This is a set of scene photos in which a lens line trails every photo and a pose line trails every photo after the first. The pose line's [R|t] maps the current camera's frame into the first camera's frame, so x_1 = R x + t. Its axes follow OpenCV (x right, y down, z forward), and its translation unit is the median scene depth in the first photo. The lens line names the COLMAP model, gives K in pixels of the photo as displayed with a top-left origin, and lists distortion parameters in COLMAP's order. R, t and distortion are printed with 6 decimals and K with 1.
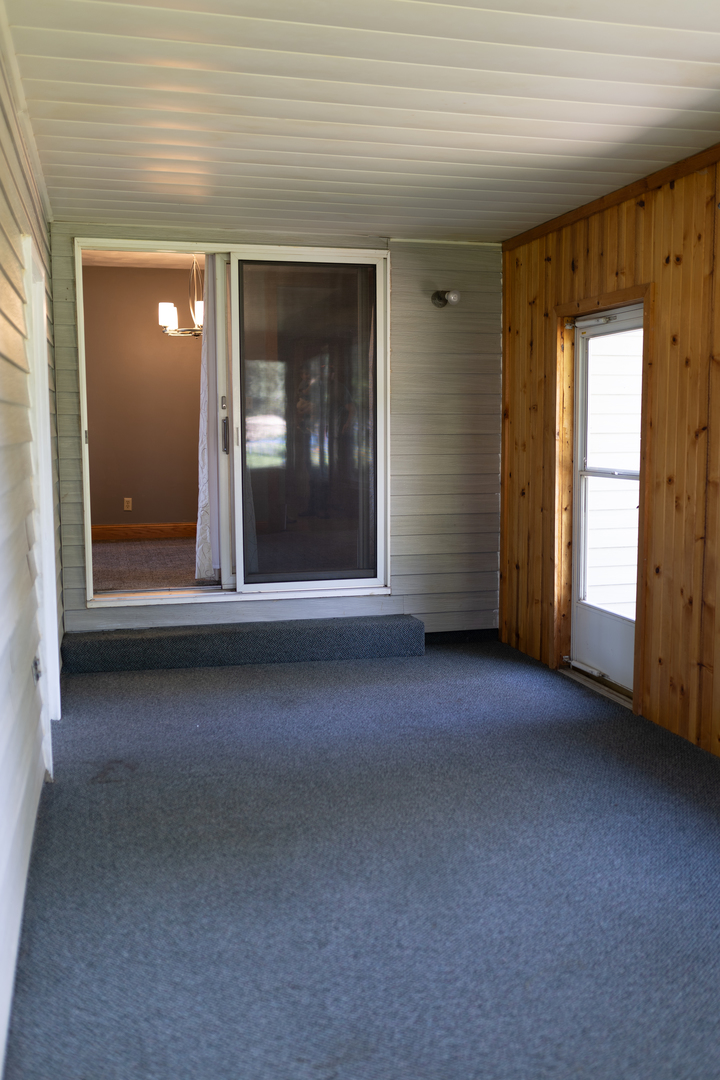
lens RADIAL K [[1022.0, 0, 360.0], [0, 1022.0, 540.0], [0, 0, 1]] dist [-0.063786, 0.108218]
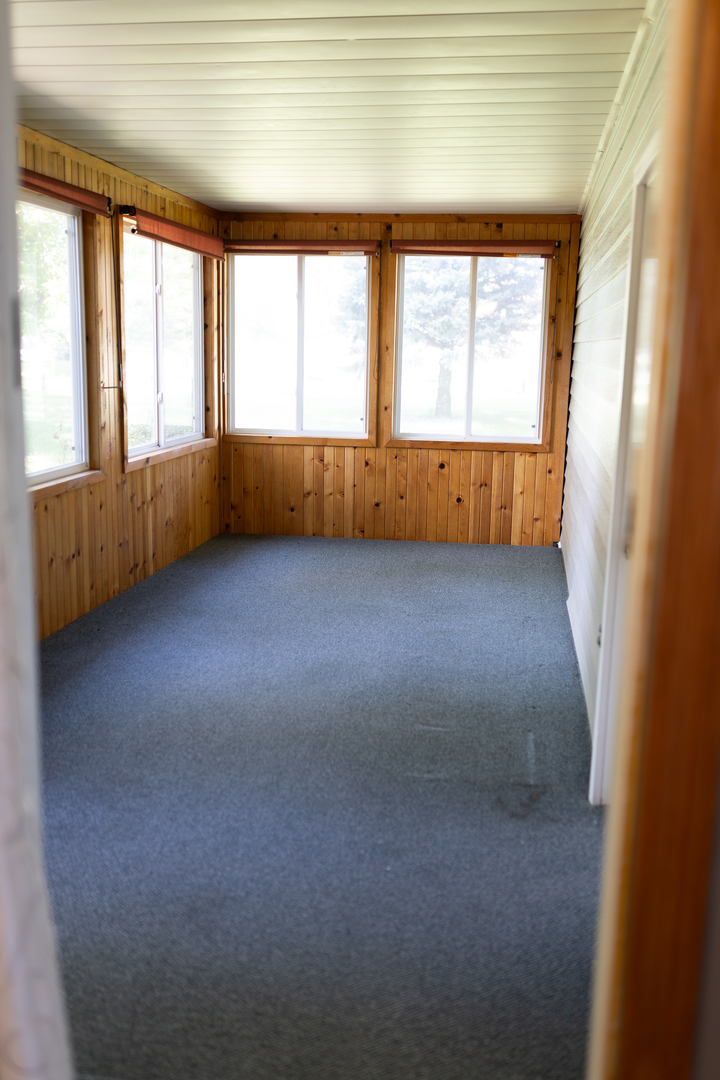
lens RADIAL K [[1022.0, 0, 360.0], [0, 1022.0, 540.0], [0, 0, 1]] dist [-0.063786, 0.108218]
pose [[-0.917196, -0.091221, 0.387853, -0.447878], [0.023805, 0.959154, 0.281882, -0.237442], [-0.397724, 0.267774, -0.877561, 1.819519]]
